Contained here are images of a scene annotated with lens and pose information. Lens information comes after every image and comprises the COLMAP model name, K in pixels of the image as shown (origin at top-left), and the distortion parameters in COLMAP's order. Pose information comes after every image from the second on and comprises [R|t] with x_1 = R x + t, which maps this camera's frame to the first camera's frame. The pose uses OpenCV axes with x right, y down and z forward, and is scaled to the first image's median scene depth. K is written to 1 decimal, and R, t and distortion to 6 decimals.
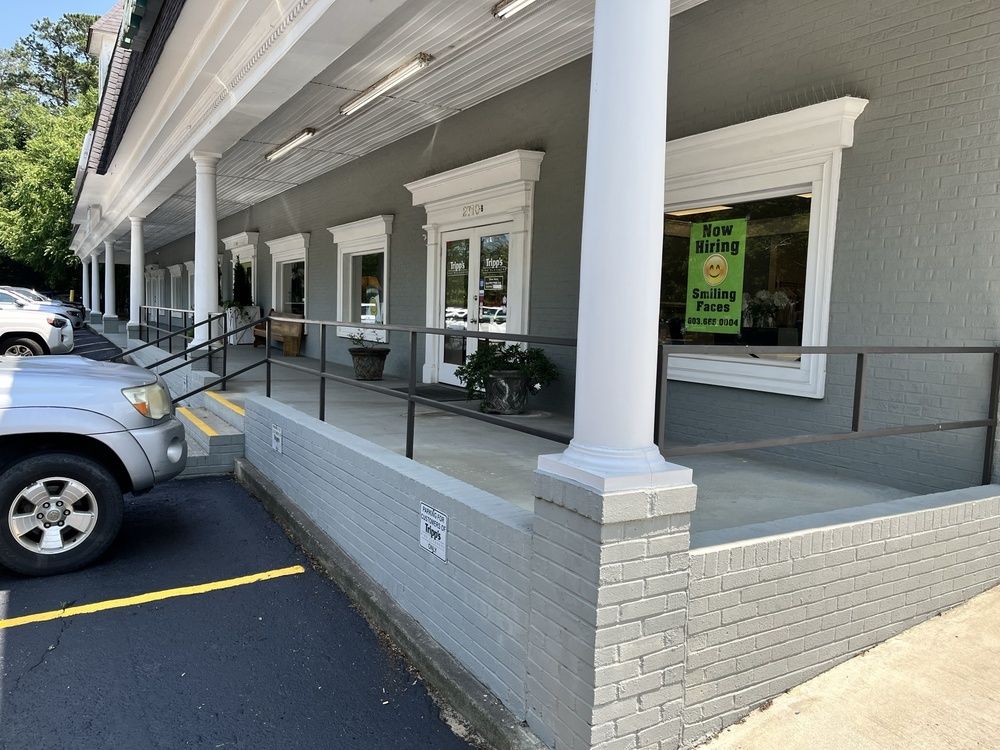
lens RADIAL K [[756.4, 0, 502.5], [0, 756.4, 374.3], [0, 0, 1]] dist [0.052416, -0.065880]
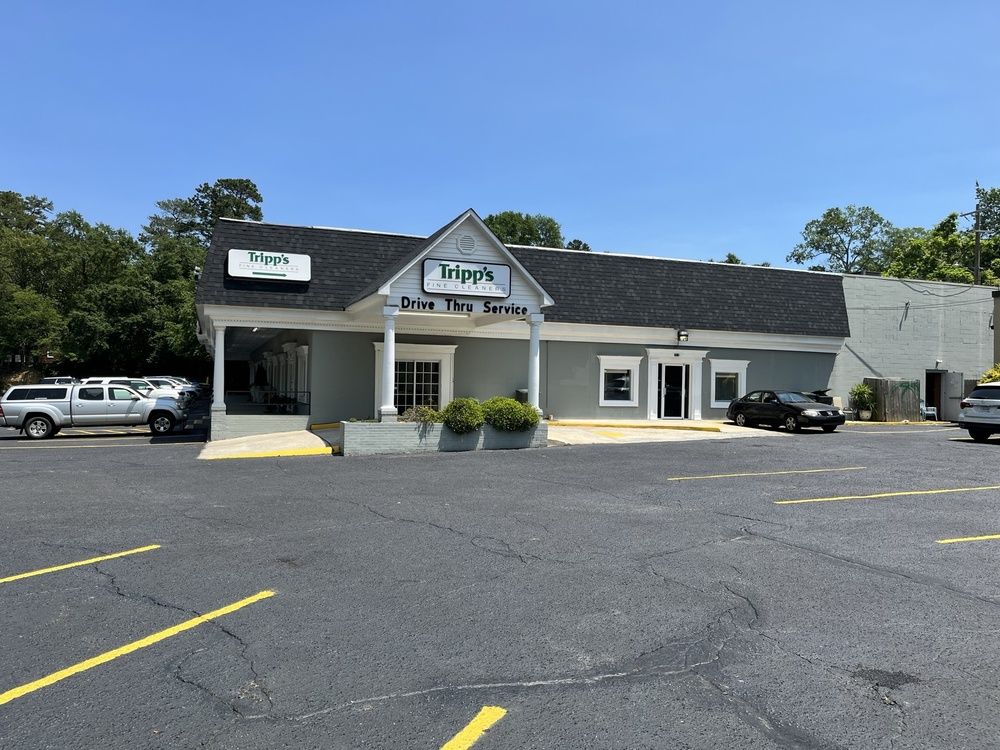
lens RADIAL K [[756.4, 0, 497.0], [0, 756.4, 375.5], [0, 0, 1]] dist [0.052416, -0.065880]
pose [[0.983902, -0.019113, -0.177684, 0.776136], [0.001943, 0.995350, -0.096309, 0.101888], [0.178698, 0.094413, 0.979364, -1.116511]]
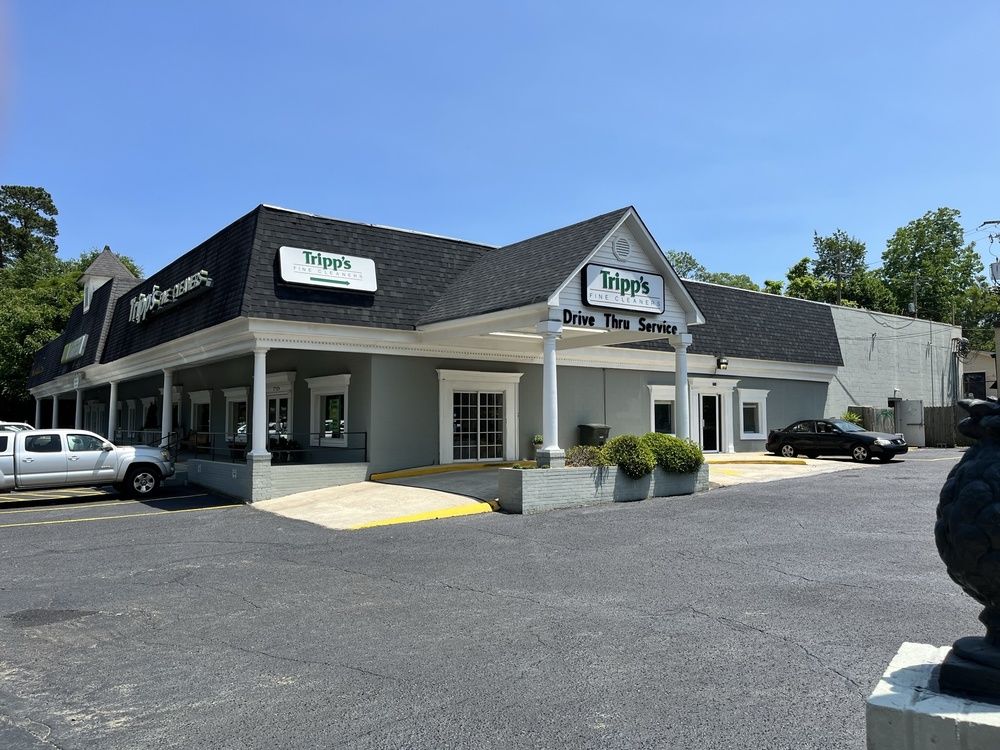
lens RADIAL K [[756.4, 0, 500.6], [0, 756.4, 372.2], [0, 0, 1]] dist [0.052416, -0.065880]
pose [[0.993422, -0.030681, 0.110327, 0.241163], [0.046344, 0.988732, -0.142339, 0.074153], [-0.104716, 0.146516, 0.983650, -0.908901]]
